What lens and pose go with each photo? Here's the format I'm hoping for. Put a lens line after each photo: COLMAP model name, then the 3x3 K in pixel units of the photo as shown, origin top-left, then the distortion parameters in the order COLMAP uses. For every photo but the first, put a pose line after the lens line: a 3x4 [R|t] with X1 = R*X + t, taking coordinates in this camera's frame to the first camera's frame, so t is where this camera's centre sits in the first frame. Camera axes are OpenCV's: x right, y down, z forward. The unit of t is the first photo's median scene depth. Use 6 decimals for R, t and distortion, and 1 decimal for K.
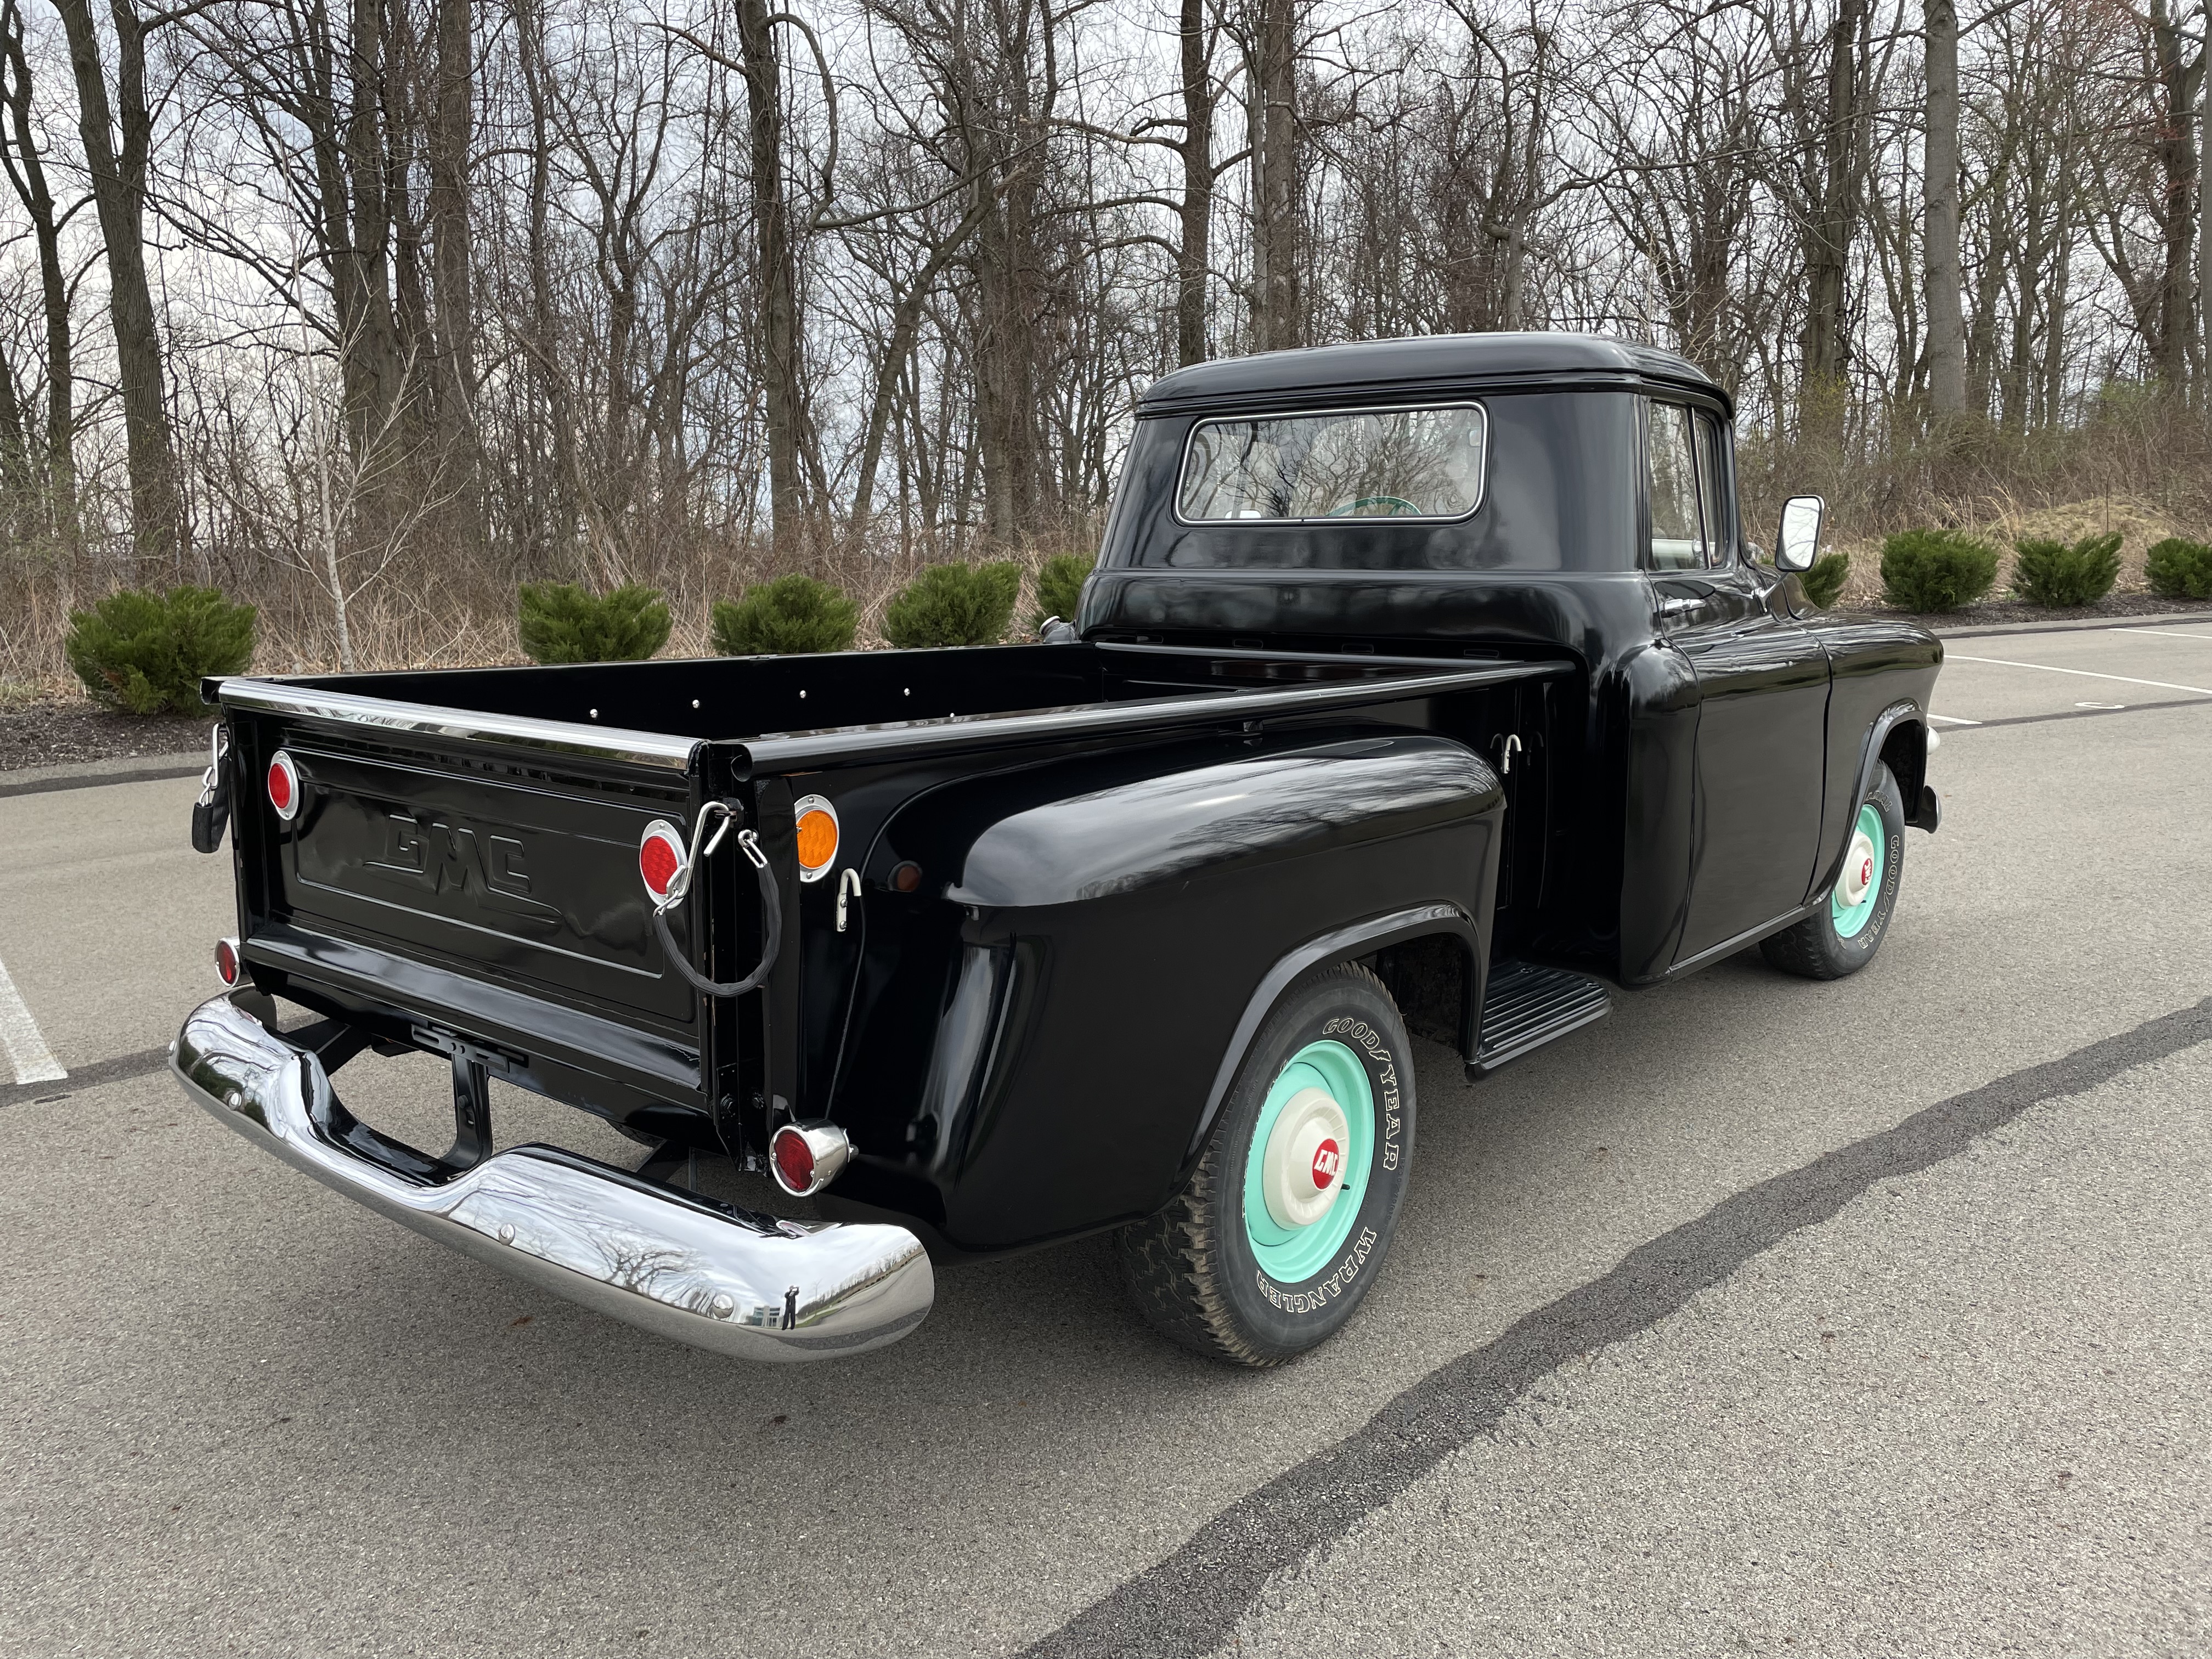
lens RADIAL K [[1693.5, 0, 1105.6], [0, 1693.5, 790.5], [0, 0, 1]] dist [0.091829, -0.118594]
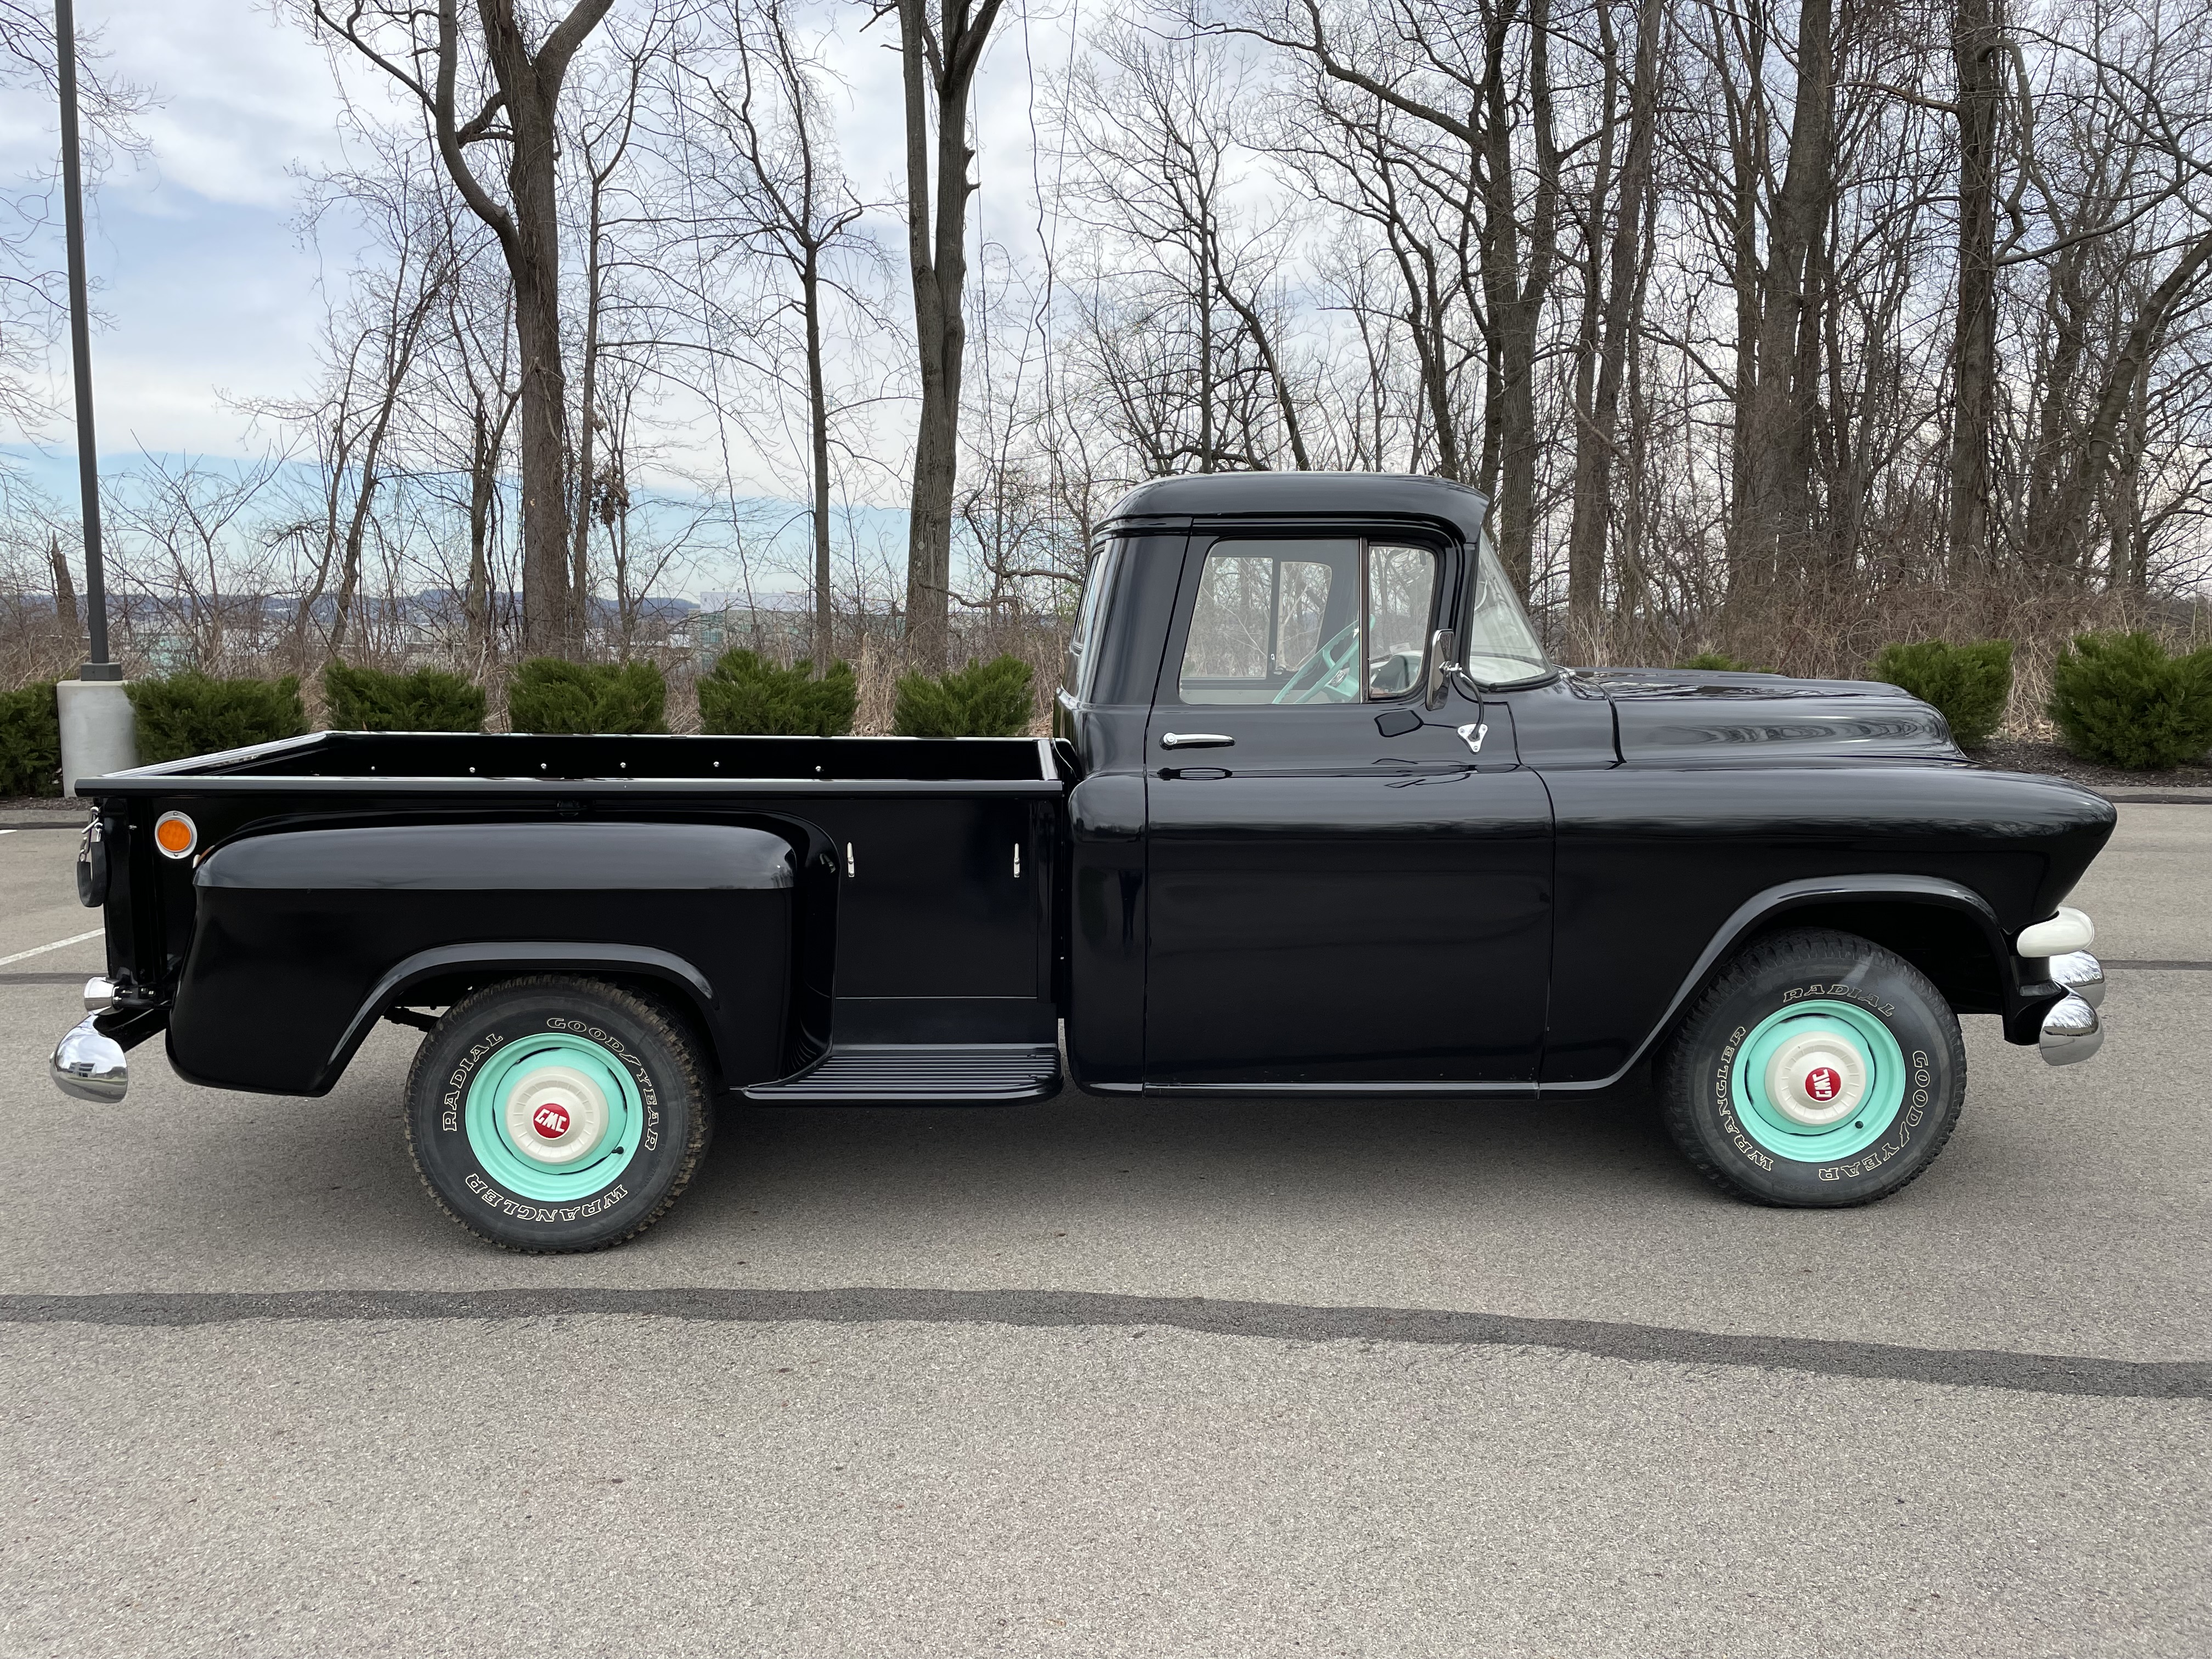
lens RADIAL K [[1679.2, 0, 1115.1], [0, 1679.2, 819.7], [0, 0, 1]] dist [0.081650, -0.106148]
pose [[0.675518, 0.097619, -0.730853, 1.244205], [-0.107348, 0.993657, 0.033502, -0.106210], [0.729488, 0.055824, 0.681712, 0.325743]]
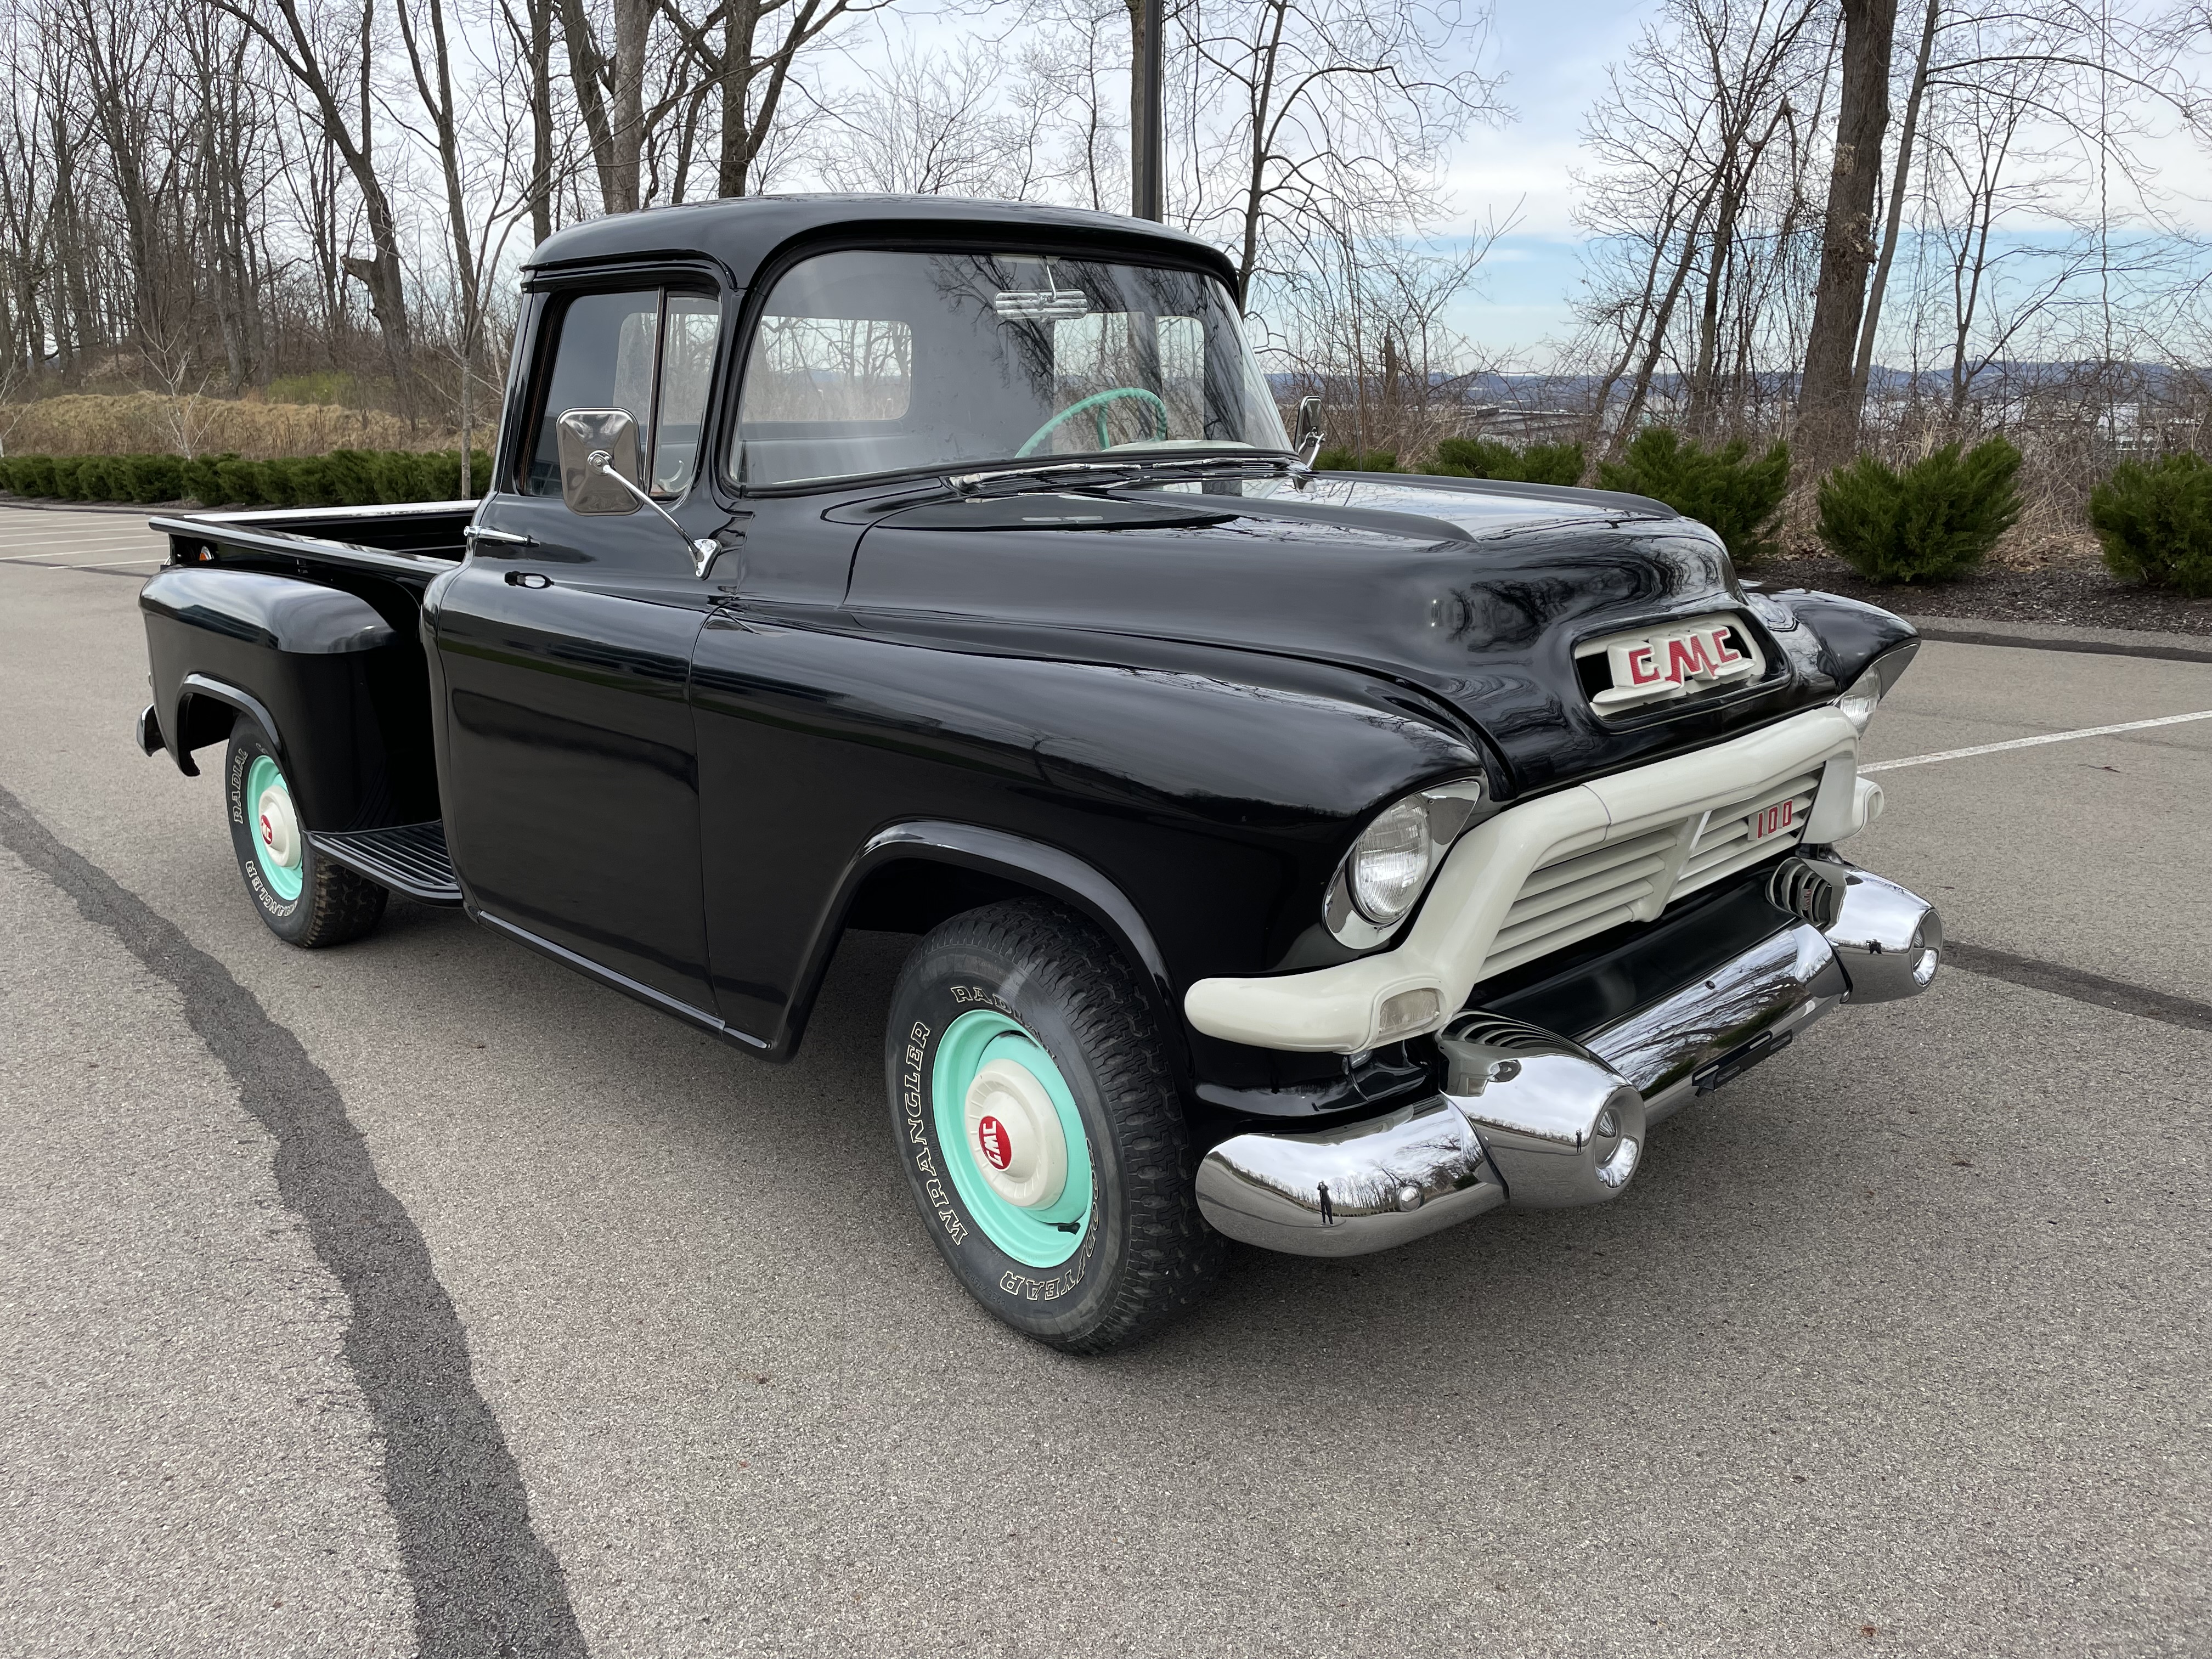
lens RADIAL K [[1693.8, 0, 1107.1], [0, 1693.8, 797.6], [0, 0, 1]] dist [0.090581, -0.114433]
pose [[-0.101535, 0.237565, -0.966050, 1.431508], [-0.131865, 0.959287, 0.249761, -0.290716], [0.986054, 0.152748, -0.066075, 1.657709]]
